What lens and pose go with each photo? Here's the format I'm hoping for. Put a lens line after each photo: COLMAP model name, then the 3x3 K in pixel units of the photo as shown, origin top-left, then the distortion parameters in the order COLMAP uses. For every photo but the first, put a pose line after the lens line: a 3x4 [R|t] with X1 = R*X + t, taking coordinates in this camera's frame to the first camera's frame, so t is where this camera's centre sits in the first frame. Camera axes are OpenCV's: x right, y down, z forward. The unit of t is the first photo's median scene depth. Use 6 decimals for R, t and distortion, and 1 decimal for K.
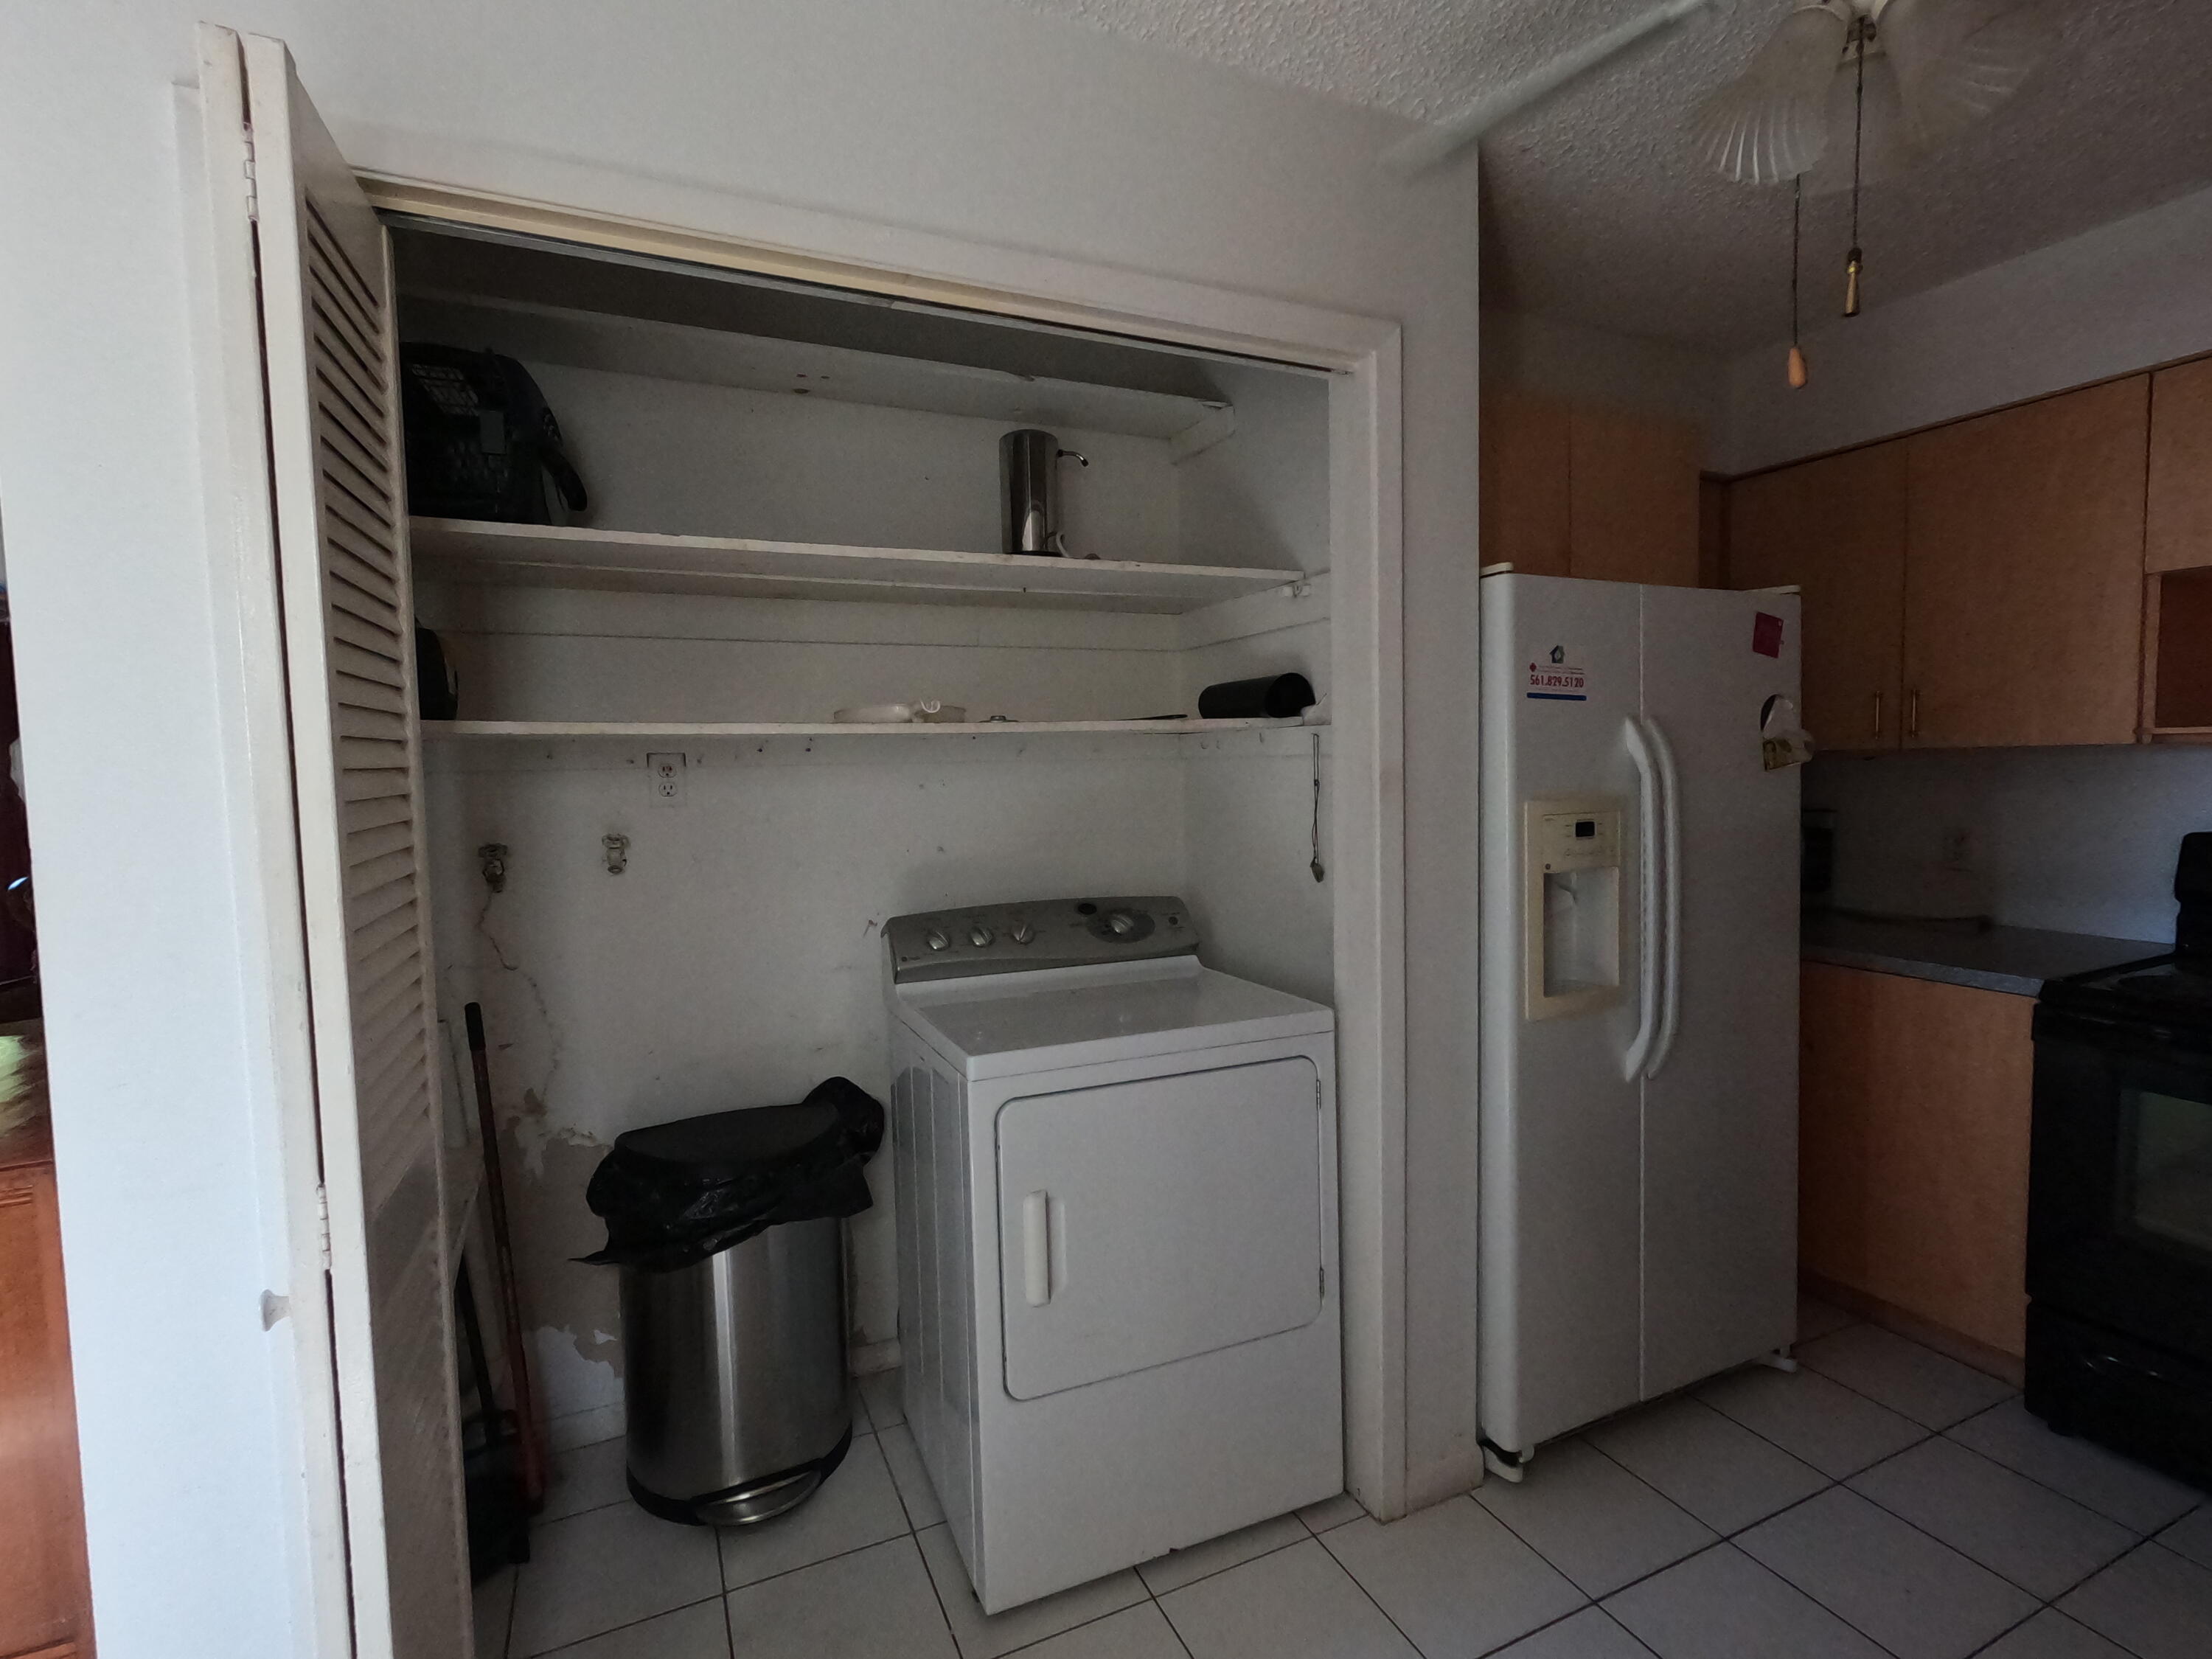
lens RADIAL K [[1053.7, 0, 1112.1], [0, 1053.7, 832.2], [0, 0, 1]] dist [-0.000089, 0.000453]
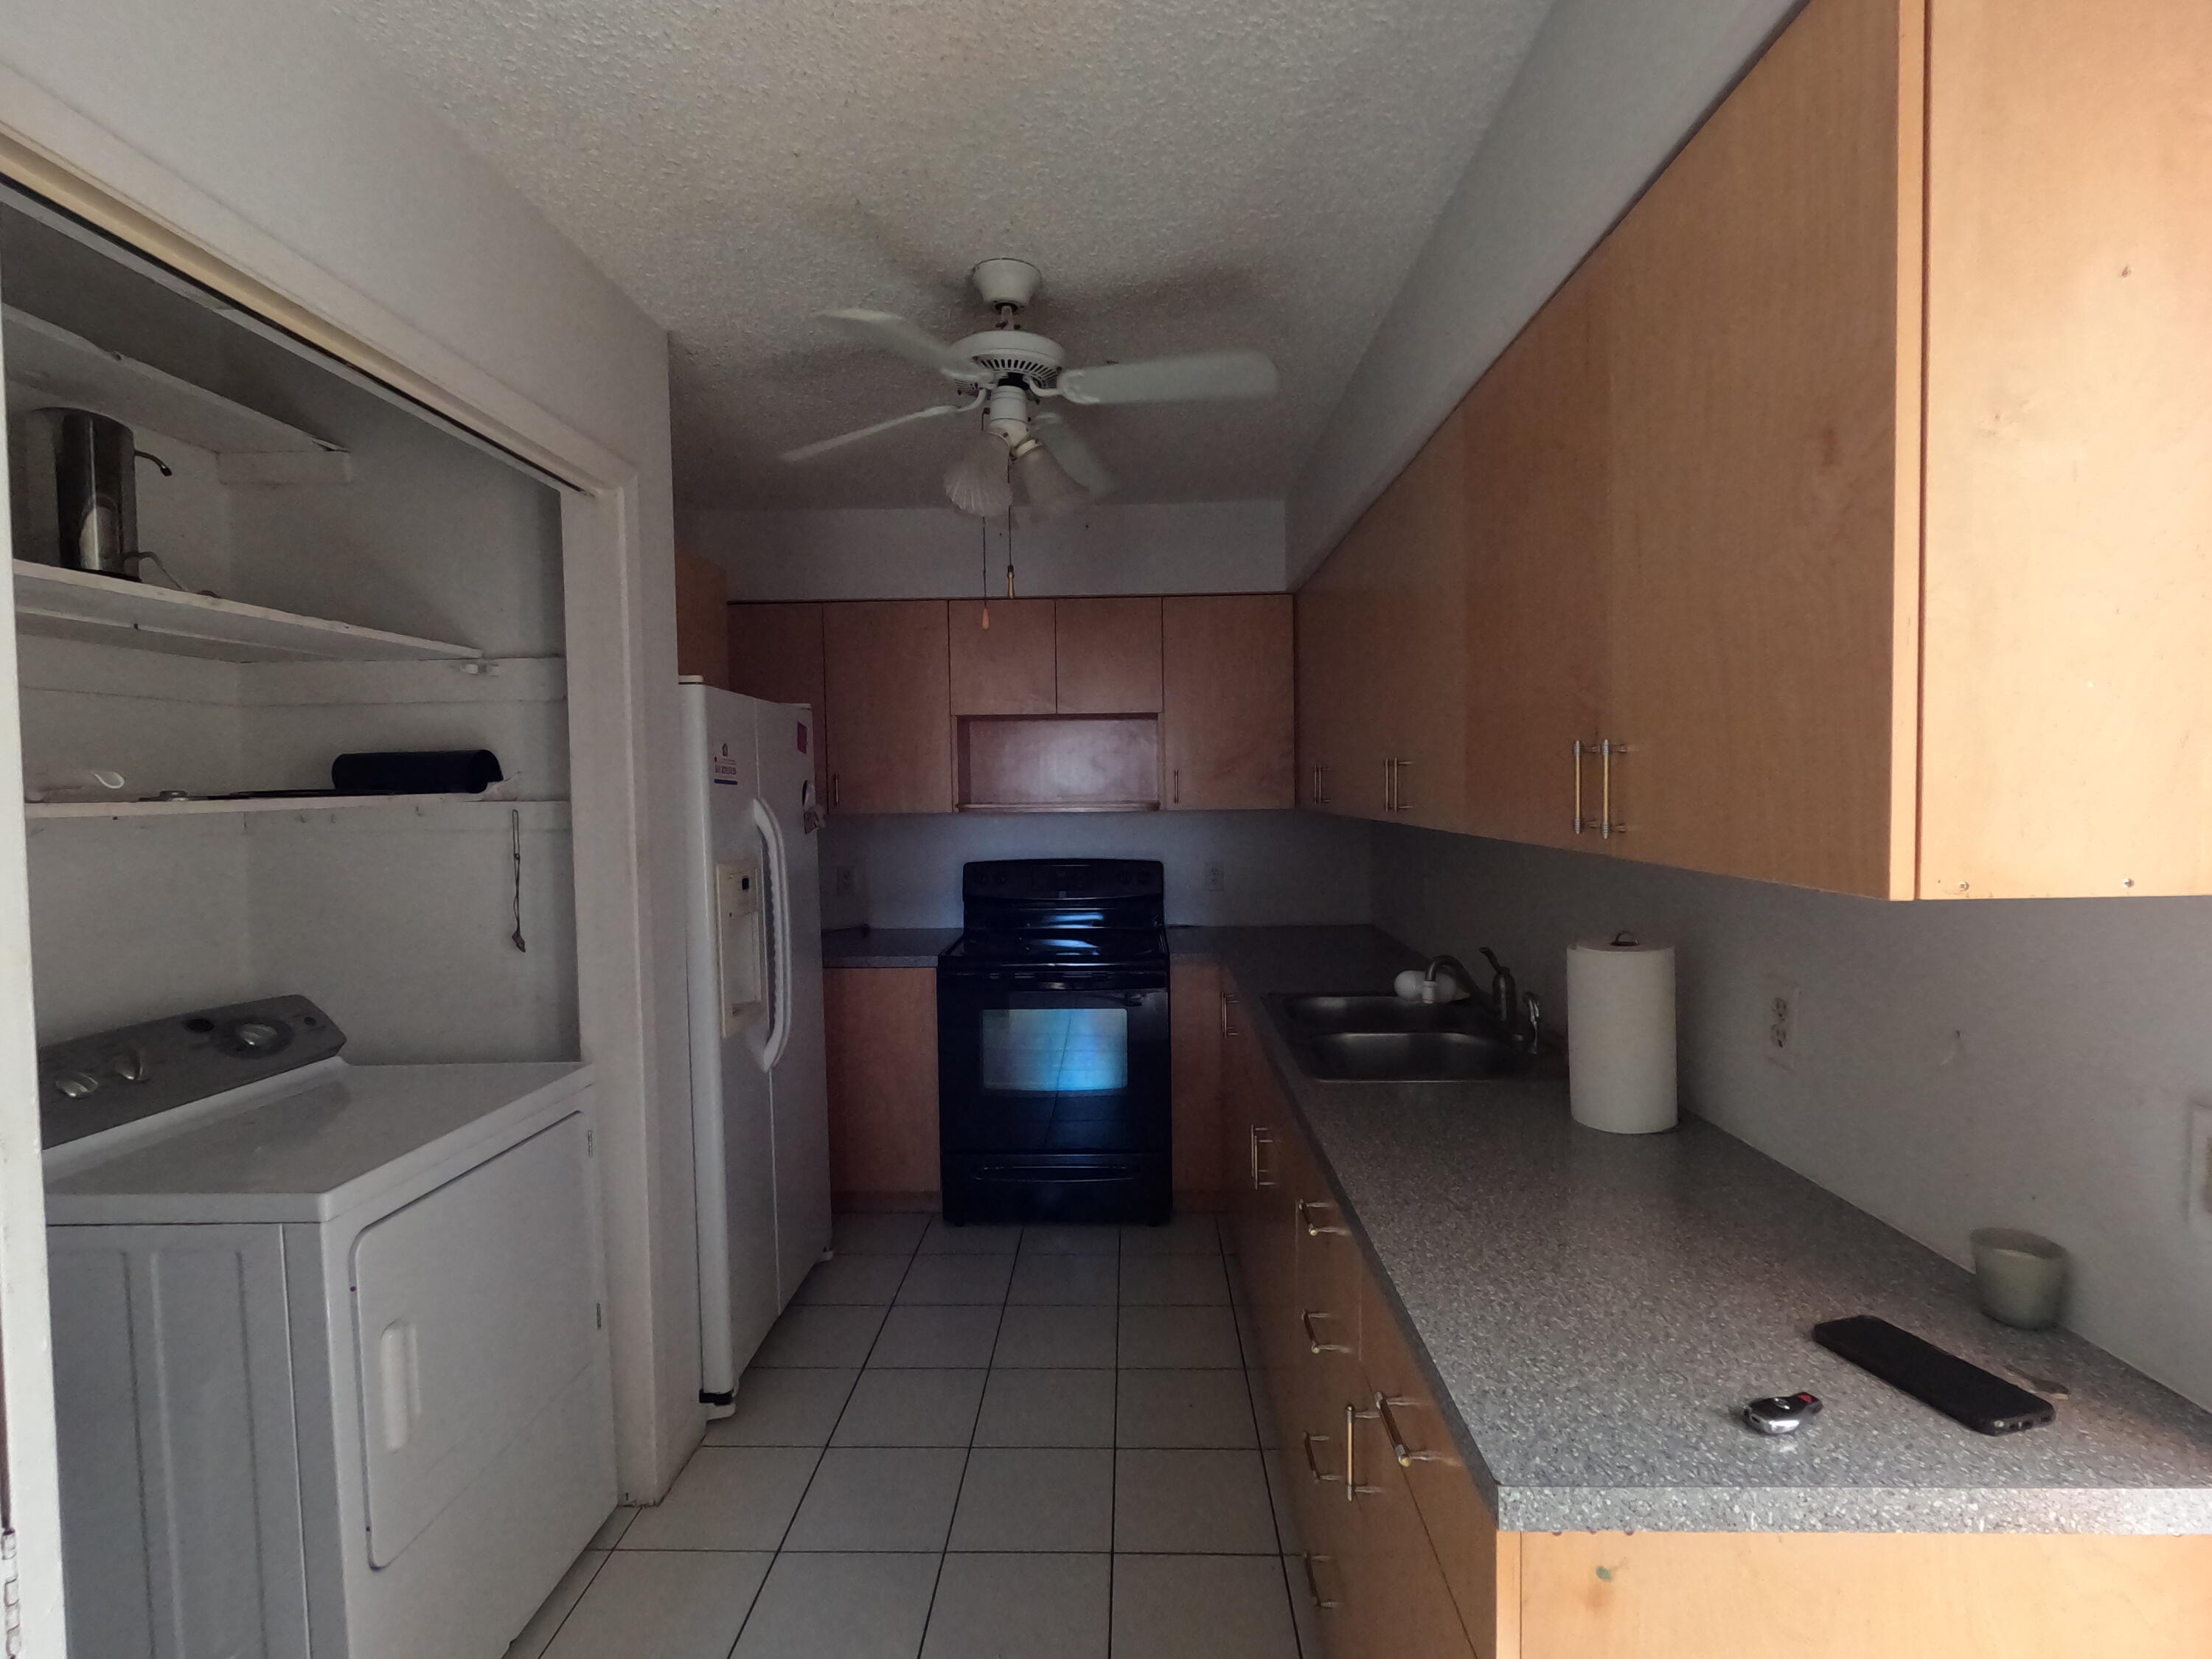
lens RADIAL K [[1053.7, 0, 1110.6], [0, 1053.7, 836.2], [0, 0, 1]] dist [-0.000089, 0.000453]
pose [[0.436464, -0.026513, 0.899331, -0.468685], [0.061594, 0.998101, -0.000468, -0.029693], [-0.897611, 0.055597, 0.437268, 0.021038]]
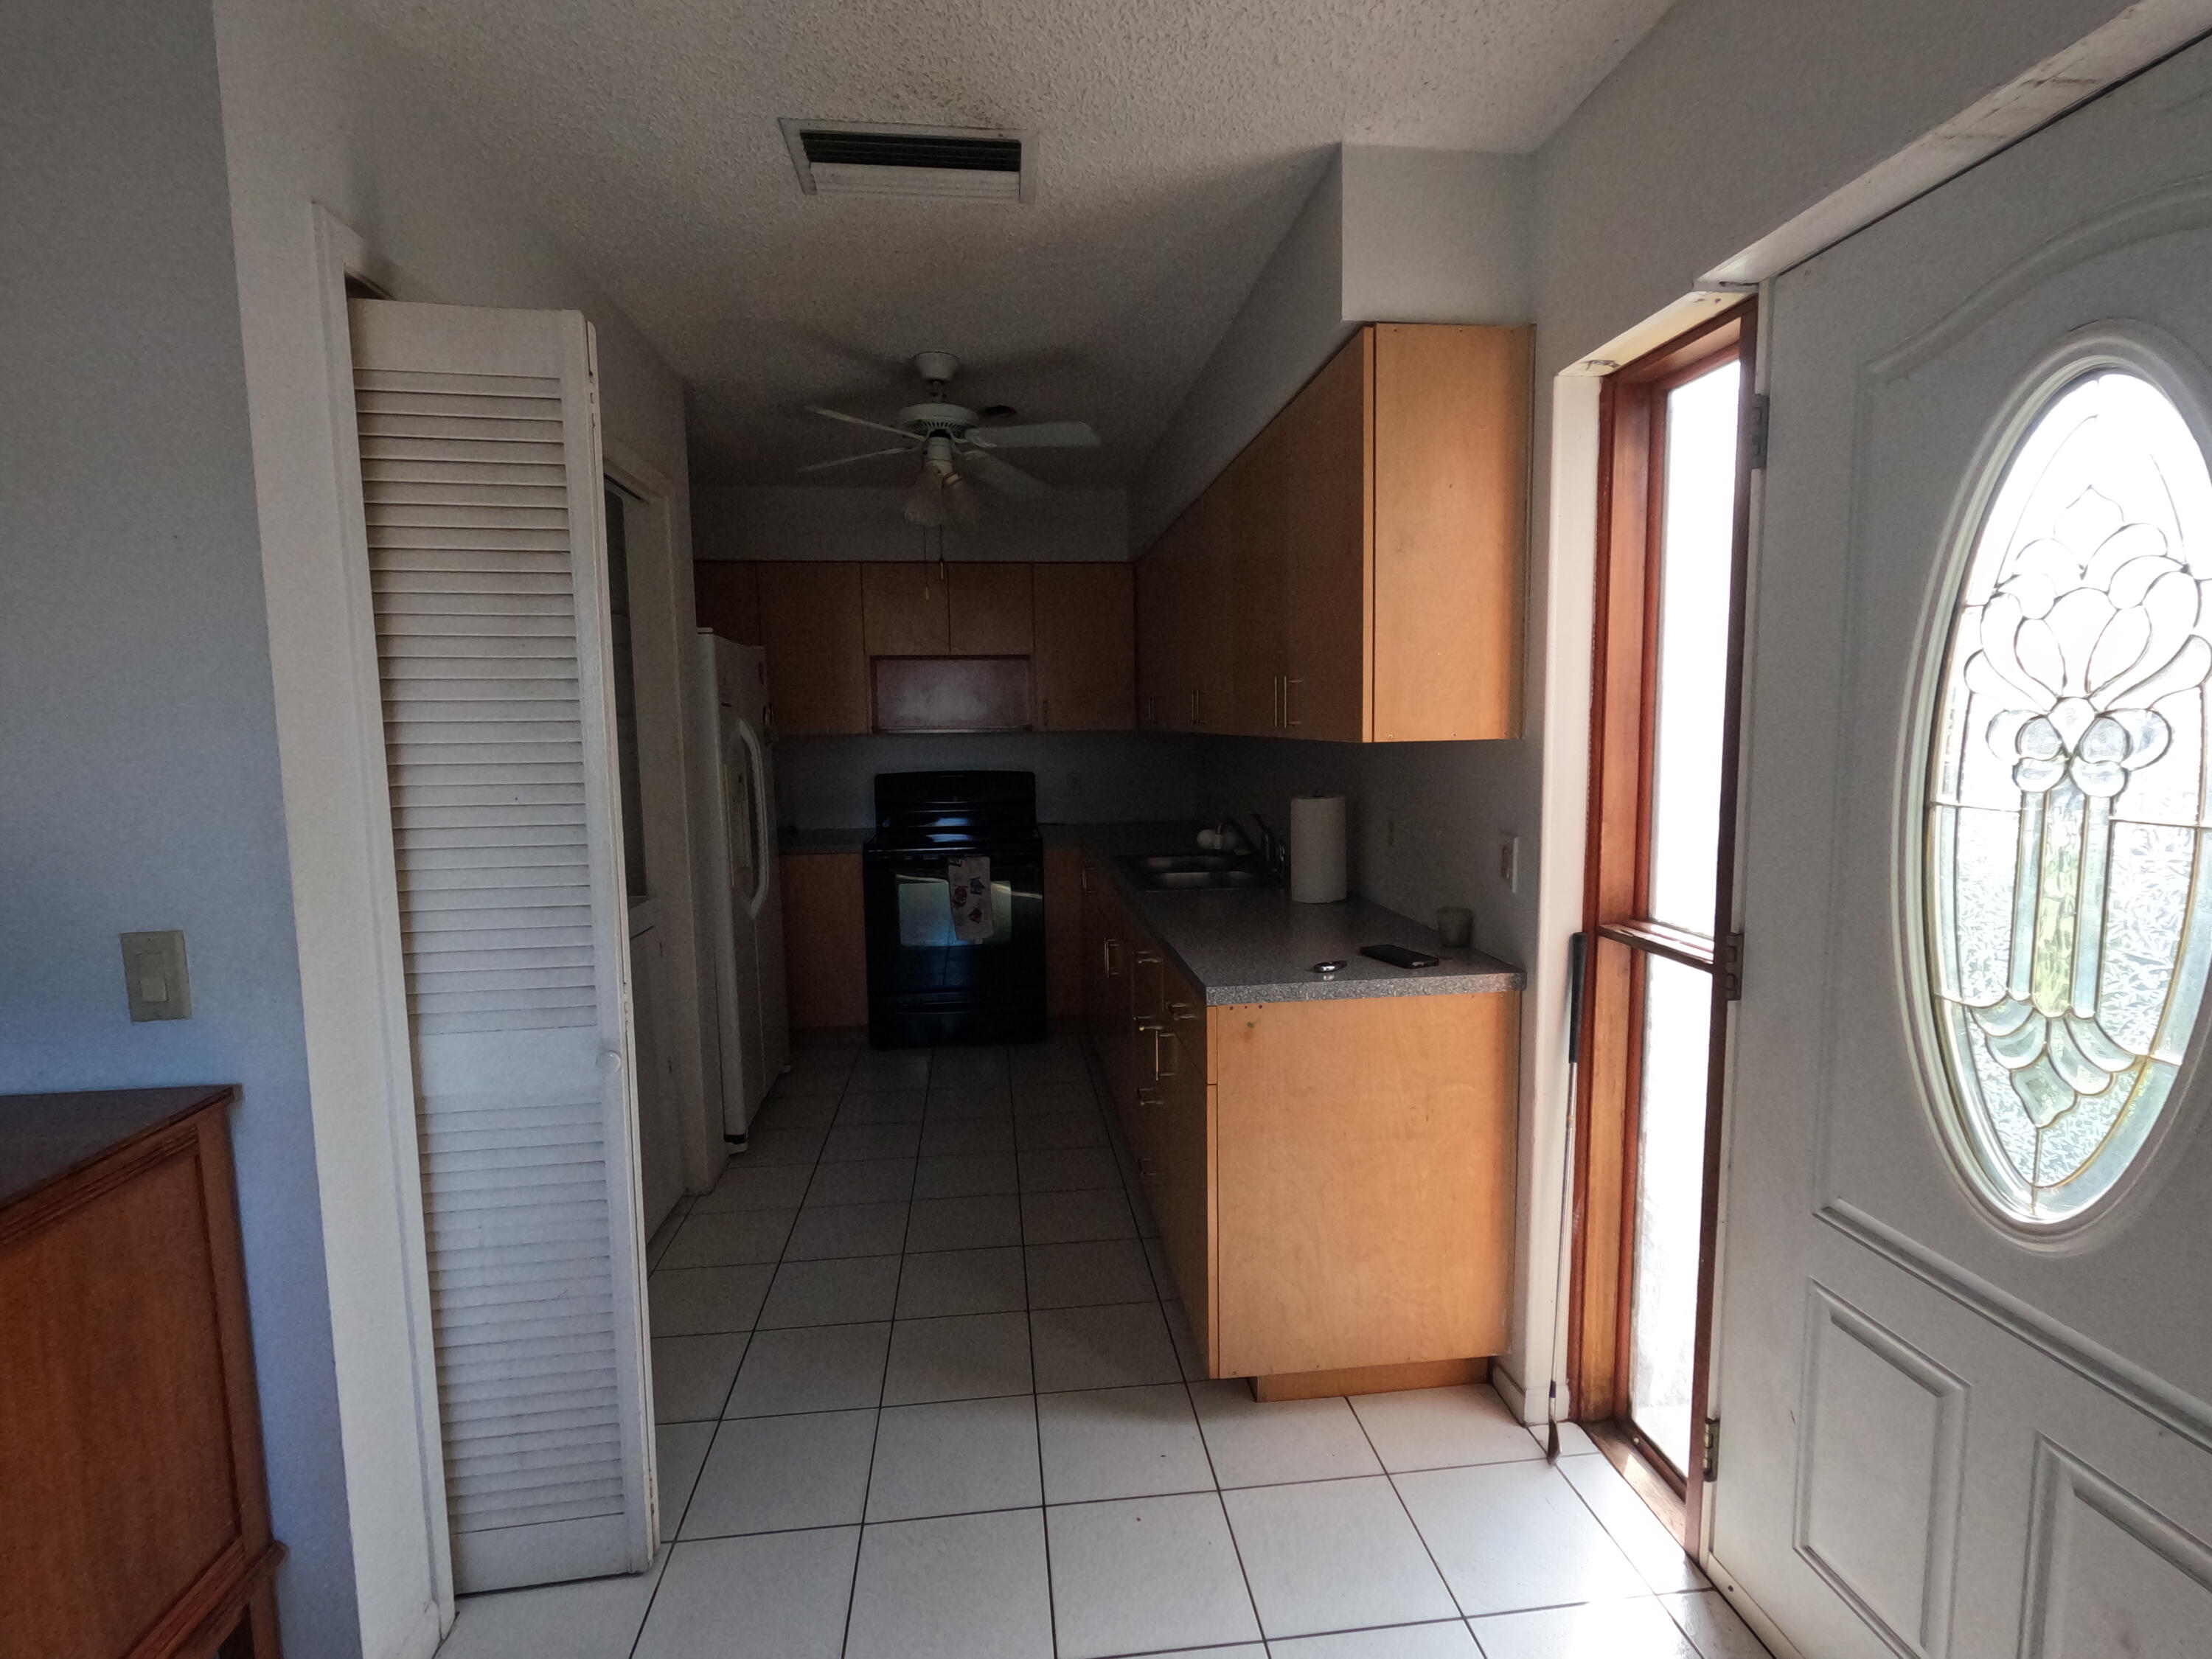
lens RADIAL K [[1053.7, 0, 1123.3], [0, 1053.7, 835.6], [0, 0, 1]] dist [-0.000089, 0.000453]
pose [[0.296148, -0.084241, 0.951420, -0.964976], [0.069305, 0.995373, 0.066560, 0.016956], [-0.952624, 0.046226, 0.300616, -0.141971]]
